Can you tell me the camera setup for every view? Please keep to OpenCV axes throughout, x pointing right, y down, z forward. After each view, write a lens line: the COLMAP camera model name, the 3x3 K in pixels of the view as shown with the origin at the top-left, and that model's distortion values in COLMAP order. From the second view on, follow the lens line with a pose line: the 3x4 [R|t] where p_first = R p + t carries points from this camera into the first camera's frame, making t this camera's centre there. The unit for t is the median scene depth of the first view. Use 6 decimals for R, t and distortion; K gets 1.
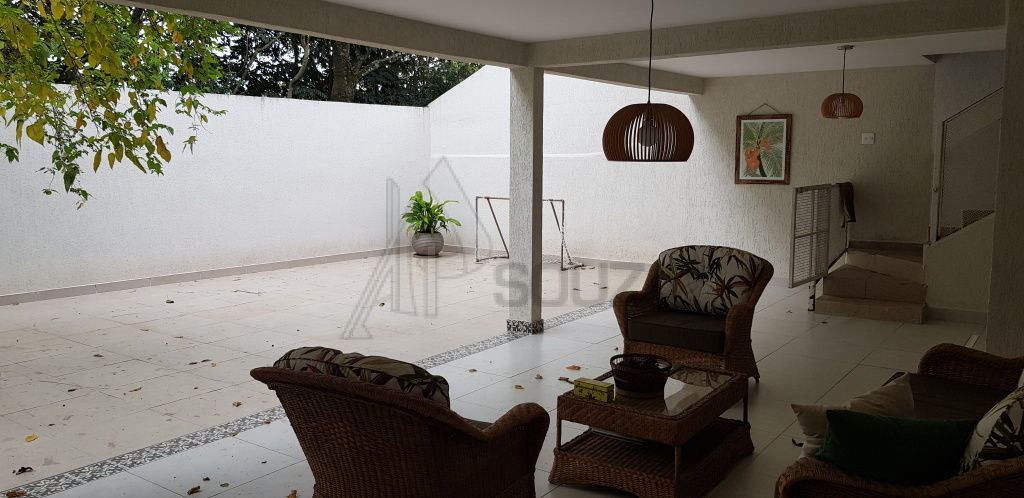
lens RADIAL K [[790.4, 0, 489.9], [0, 790.4, 232.6], [0, 0, 1]] dist [-0.007018, -0.005021]
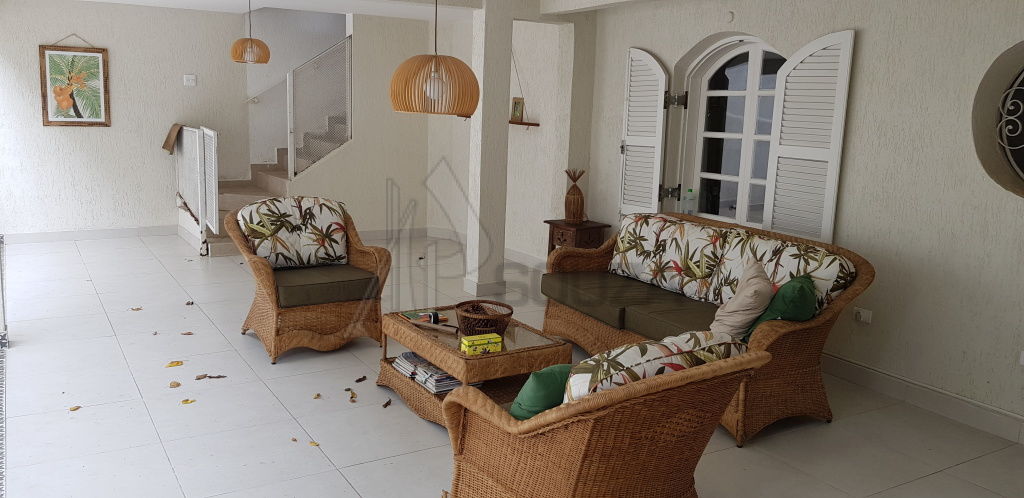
lens RADIAL K [[790.4, 0, 489.9], [0, 790.4, 232.6], [0, 0, 1]] dist [-0.007018, -0.005021]
pose [[0.381821, -0.133914, 0.914483, -0.308241], [0.055708, 0.990983, 0.121857, -0.026098], [-0.922556, 0.004416, 0.385838, 0.242120]]
